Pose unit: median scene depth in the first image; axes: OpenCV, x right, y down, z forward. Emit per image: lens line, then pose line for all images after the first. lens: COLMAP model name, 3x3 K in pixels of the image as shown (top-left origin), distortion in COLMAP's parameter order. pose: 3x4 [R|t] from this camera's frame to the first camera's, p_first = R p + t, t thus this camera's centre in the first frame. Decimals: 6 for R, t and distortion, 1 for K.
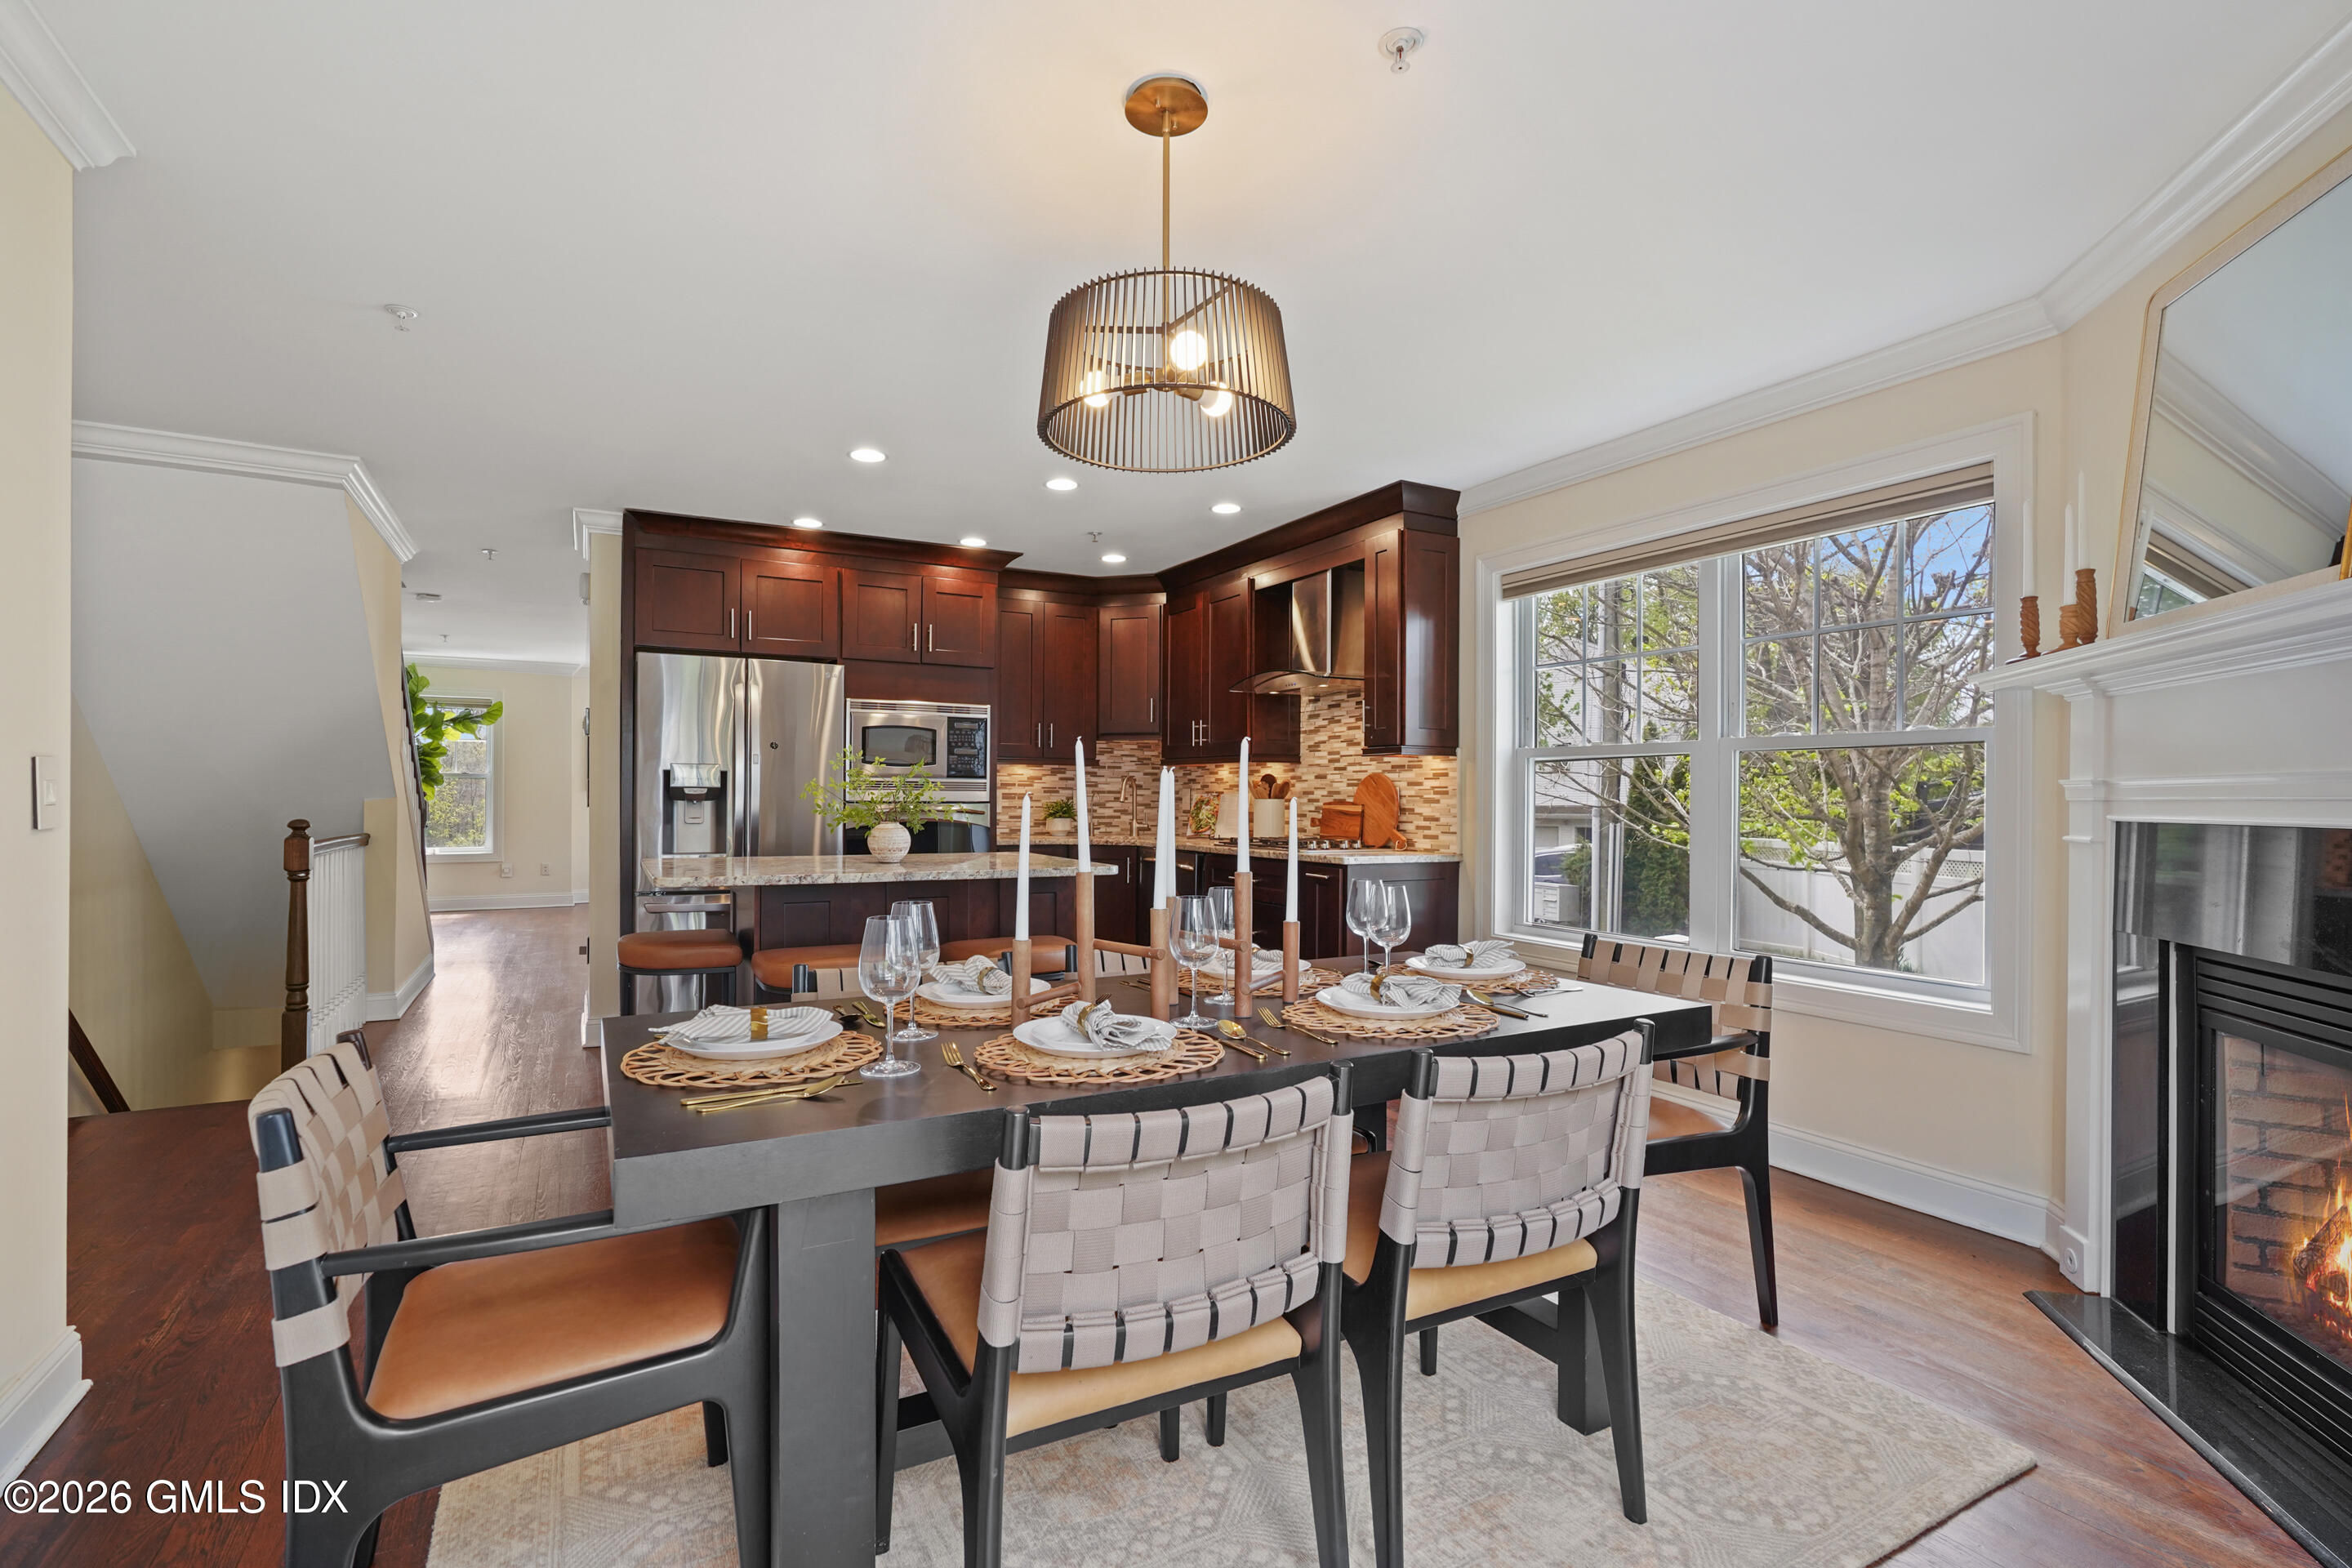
lens RADIAL K [[1066.9, 0, 1165.9], [0, 1066.9, 794.1], [0, 0, 1]] dist [-0.009471, 0.003558]
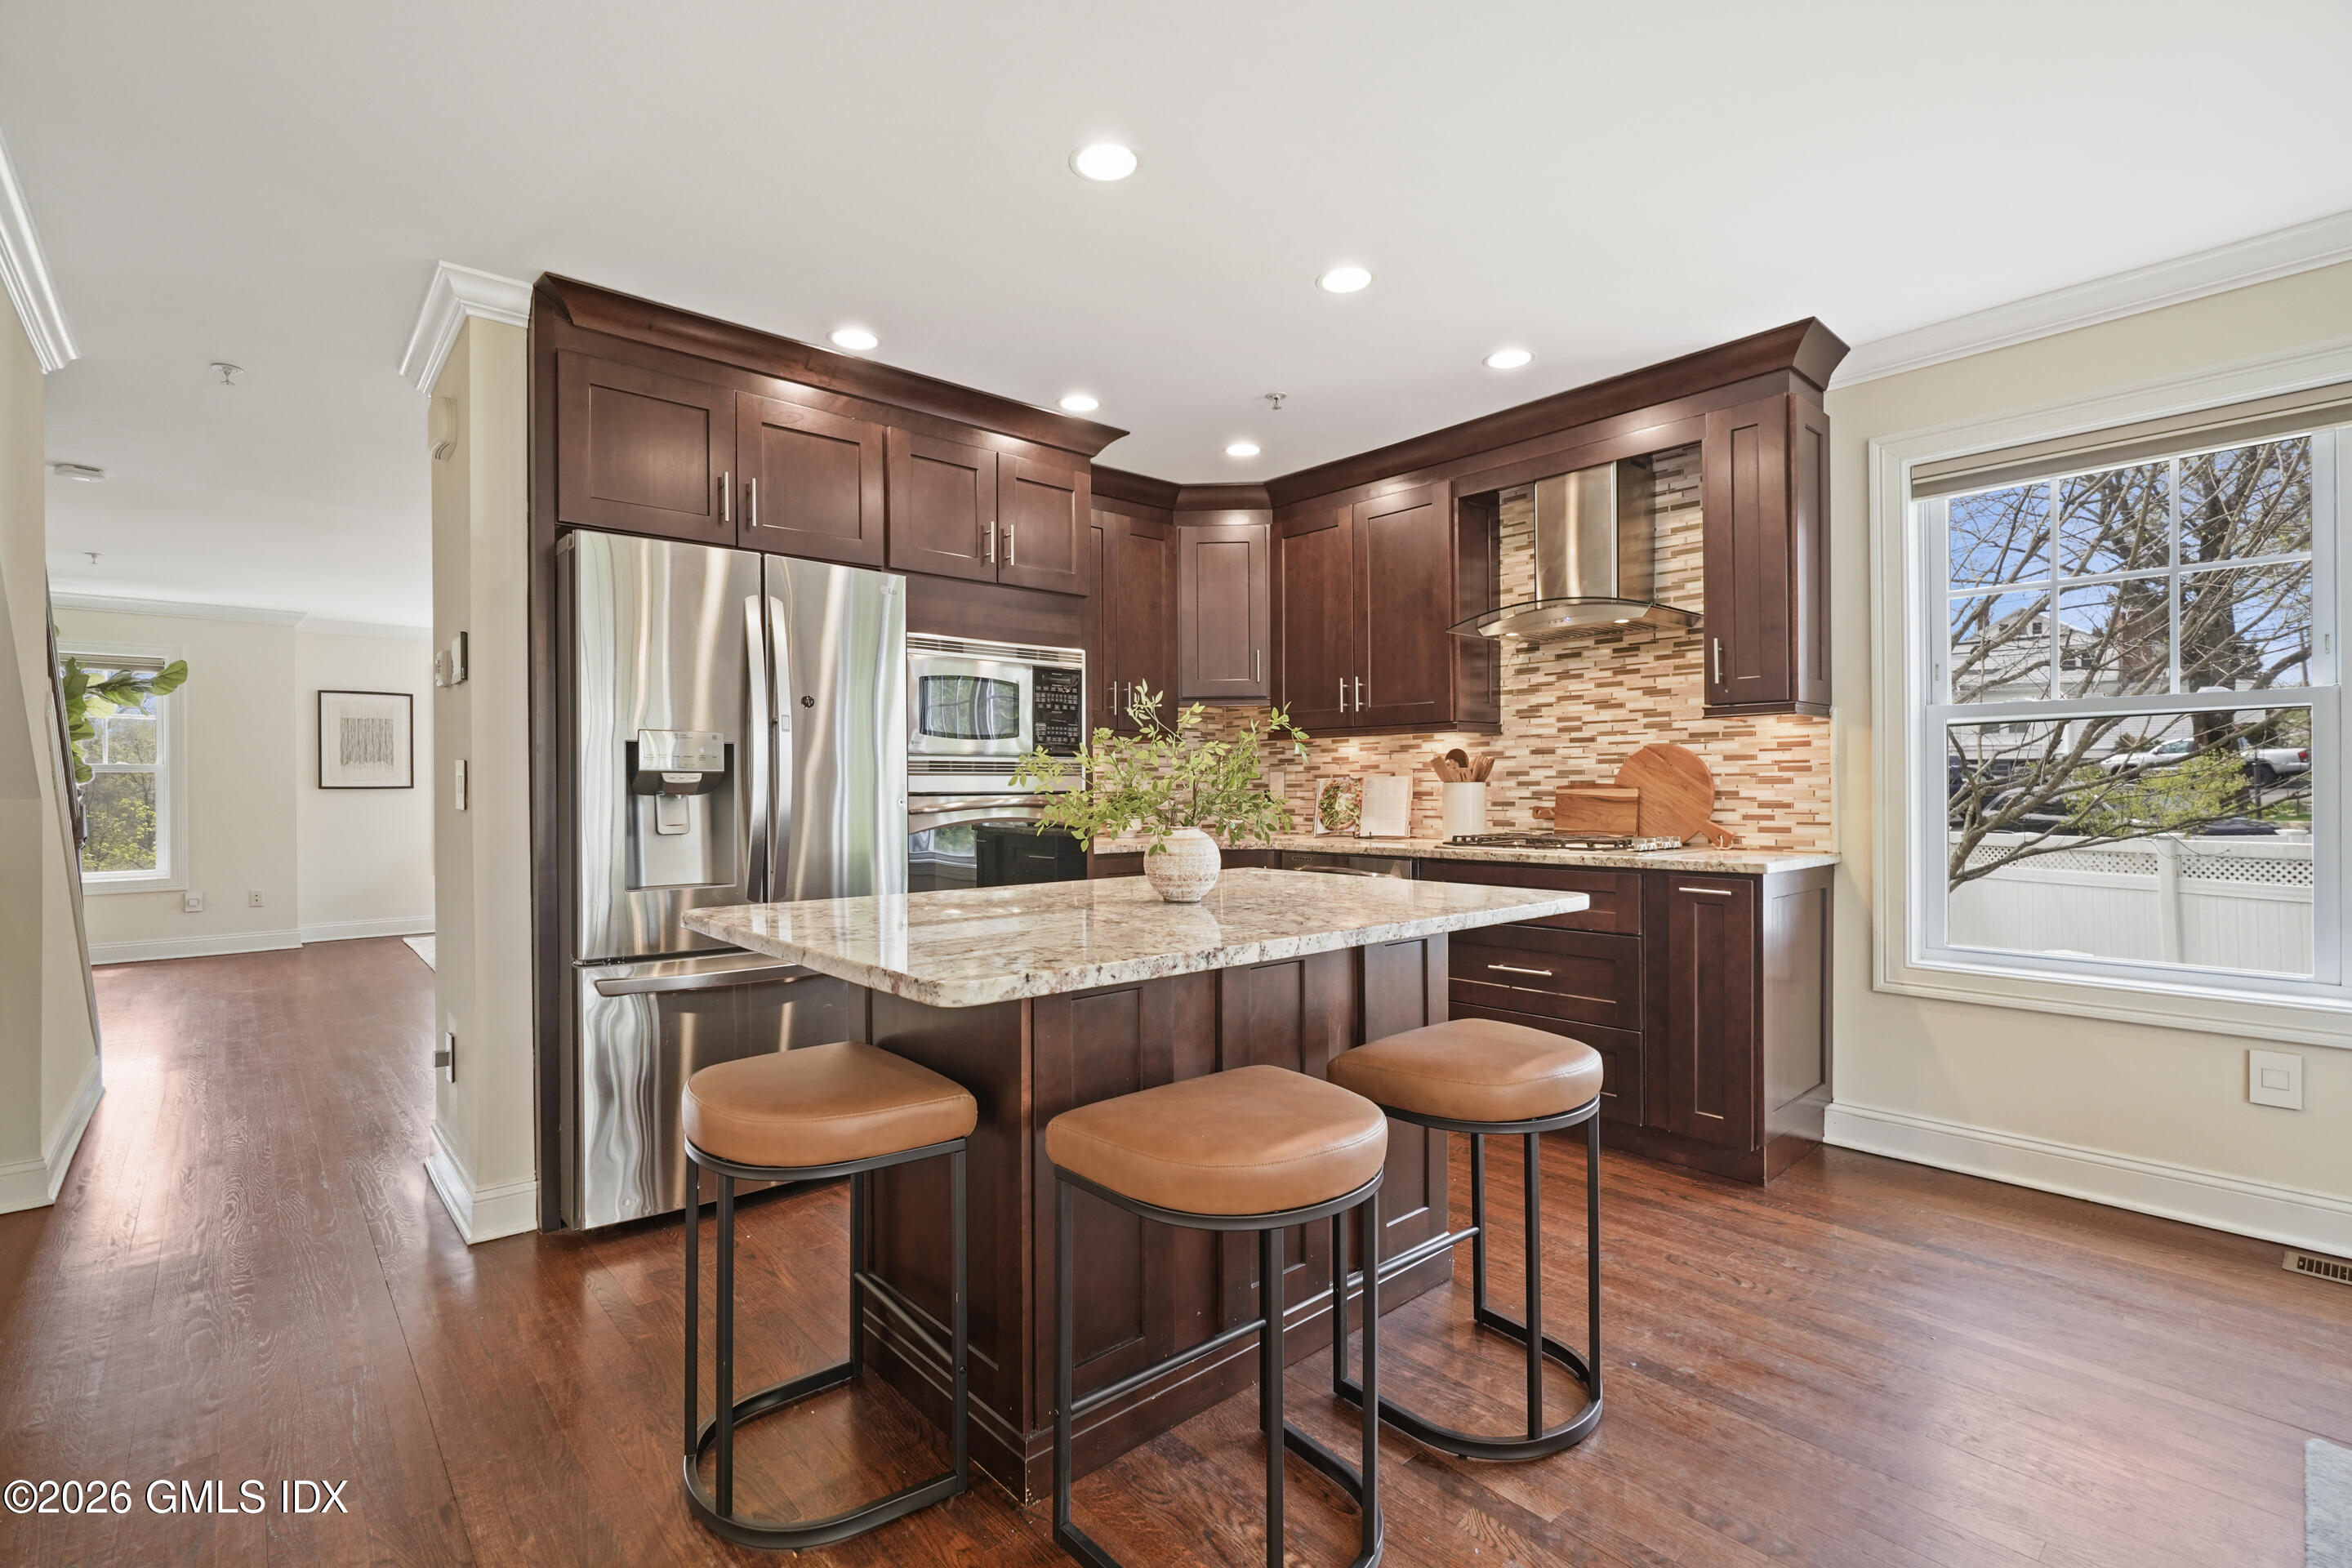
lens RADIAL K [[1066.9, 0, 1177.8], [0, 1066.9, 787.5], [0, 0, 1]] dist [-0.009471, 0.003558]
pose [[0.975095, -0.012647, 0.221428, -0.273696], [0.012283, 0.999920, 0.003021, 0.003634], [-0.221448, -0.000226, 0.975172, 0.337608]]
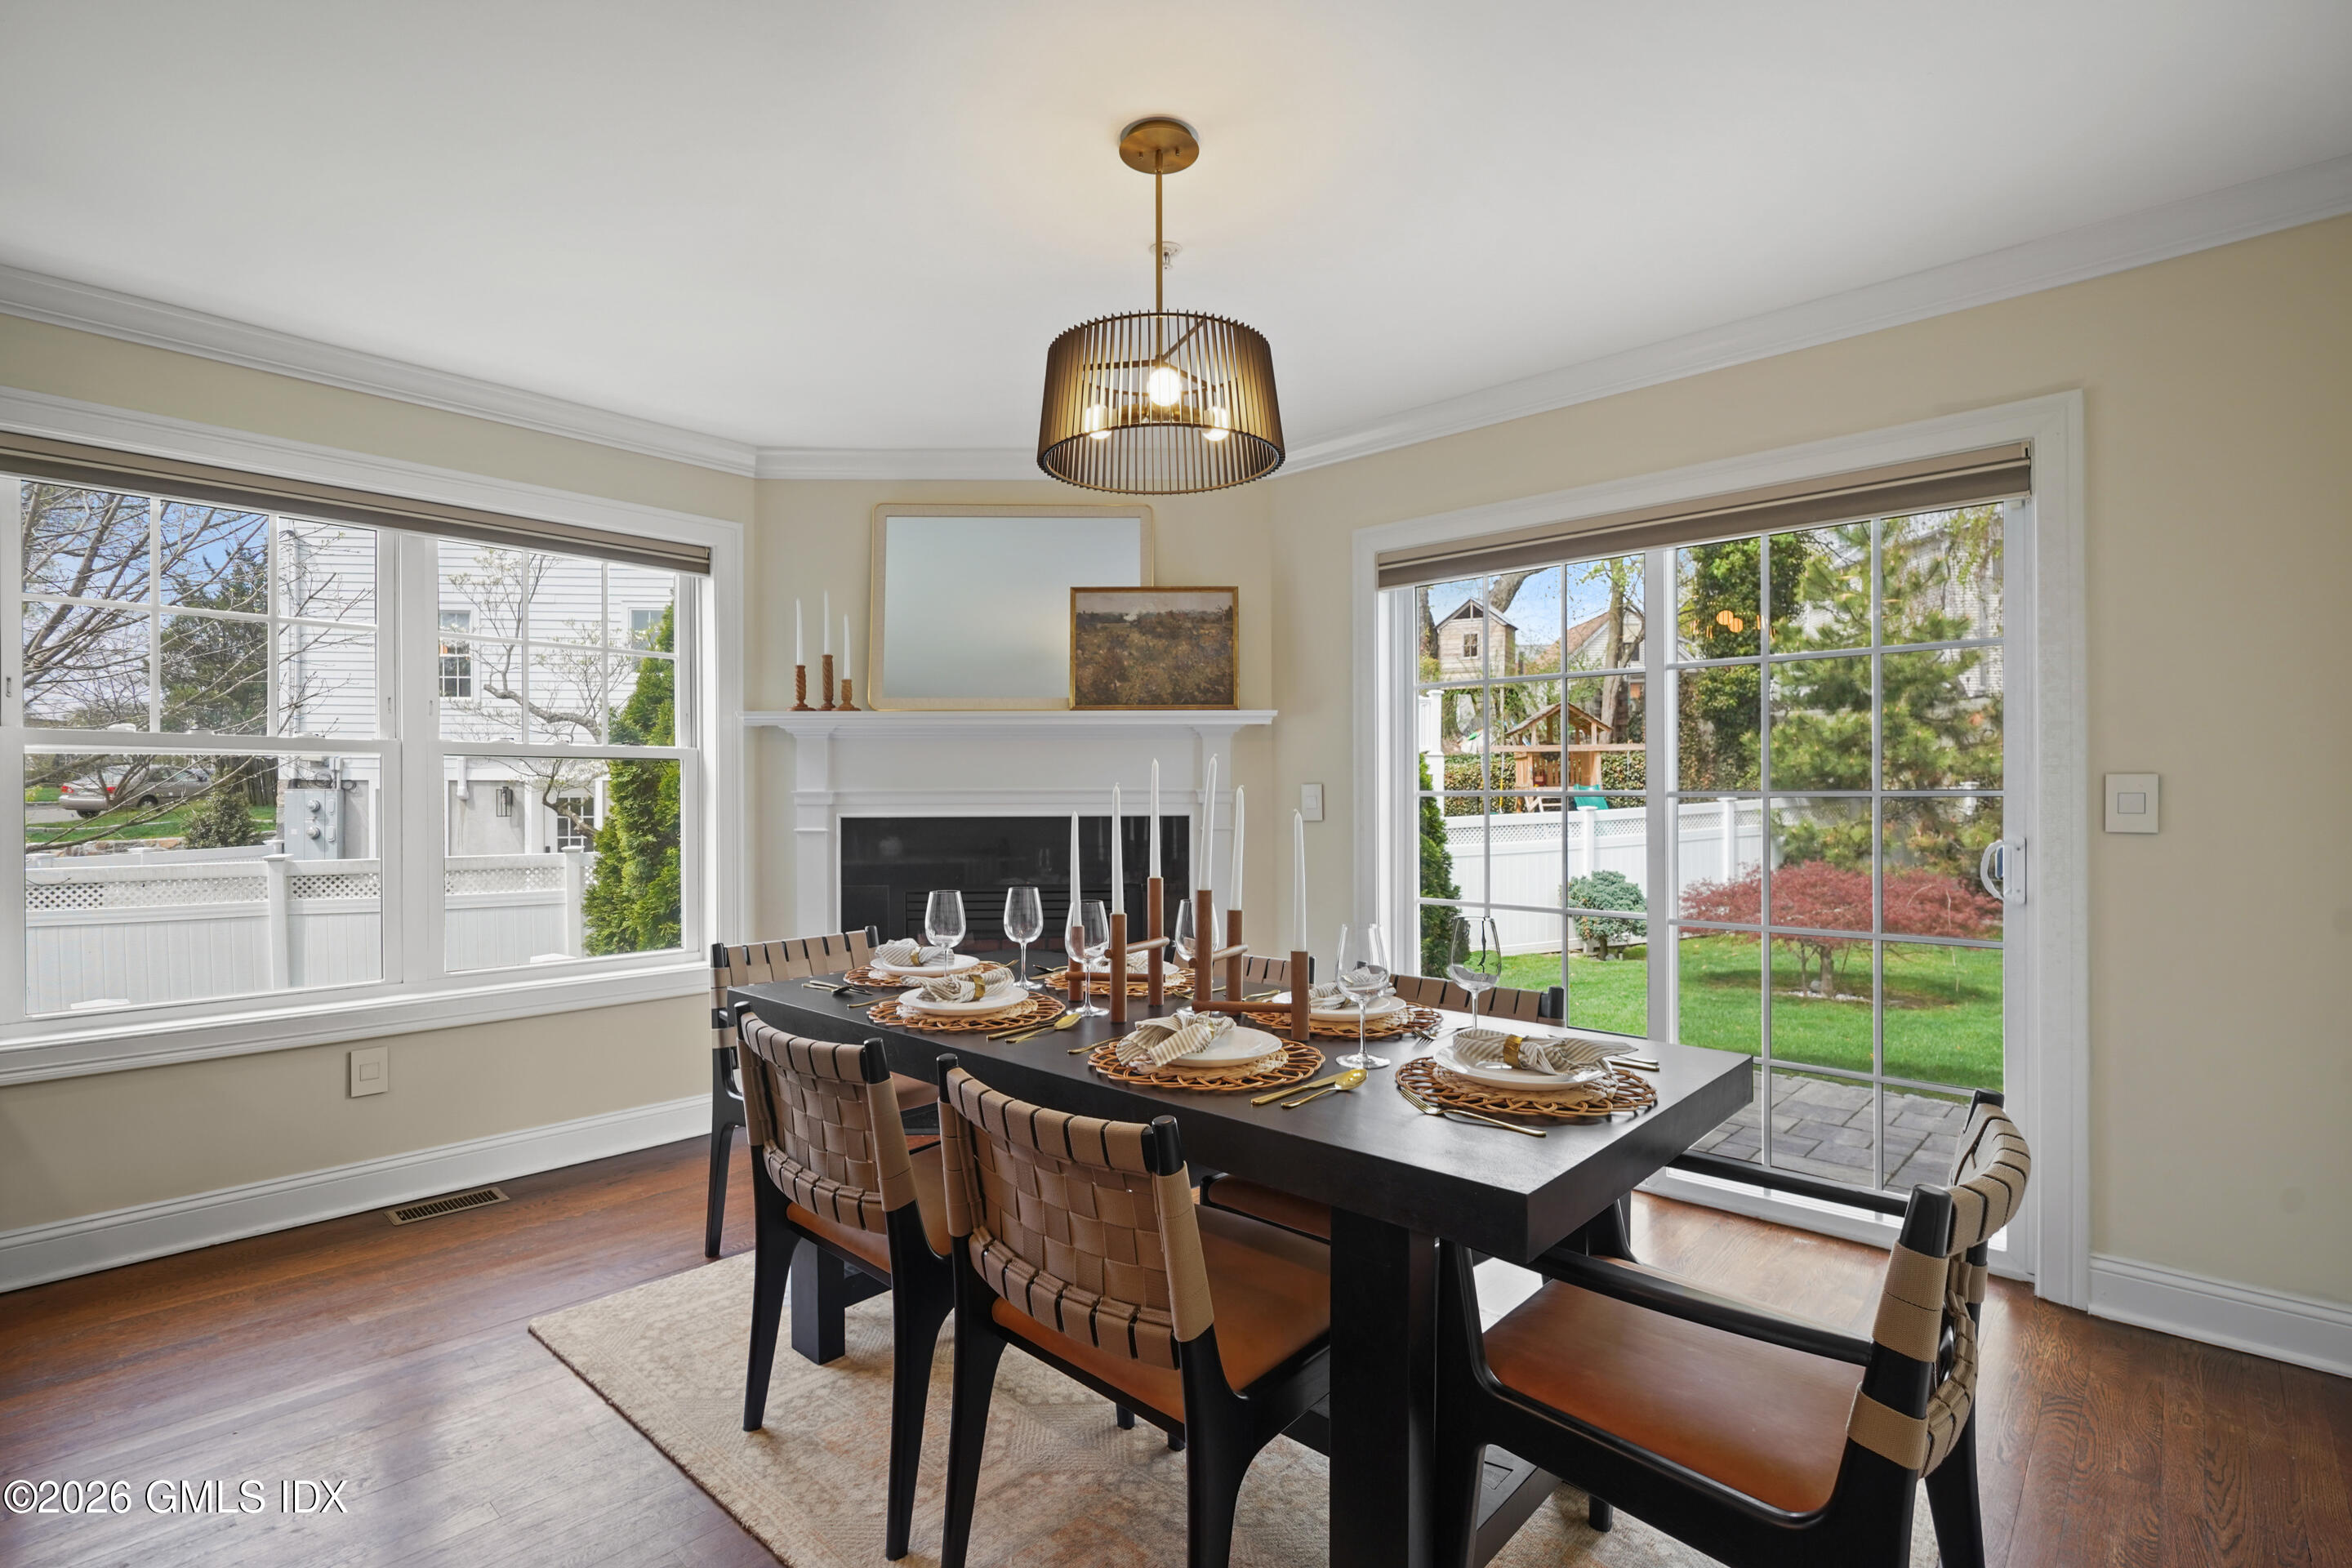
lens RADIAL K [[1134.8, 0, 1161.7], [0, 1134.8, 786.9], [0, 0, 1]] dist [0.014498, 0.001181]
pose [[-0.320316, -0.011492, 0.947241, -0.867973], [-0.017179, 0.999832, 0.006321, -0.108776], [-0.947155, -0.014248, -0.320460, 1.079772]]
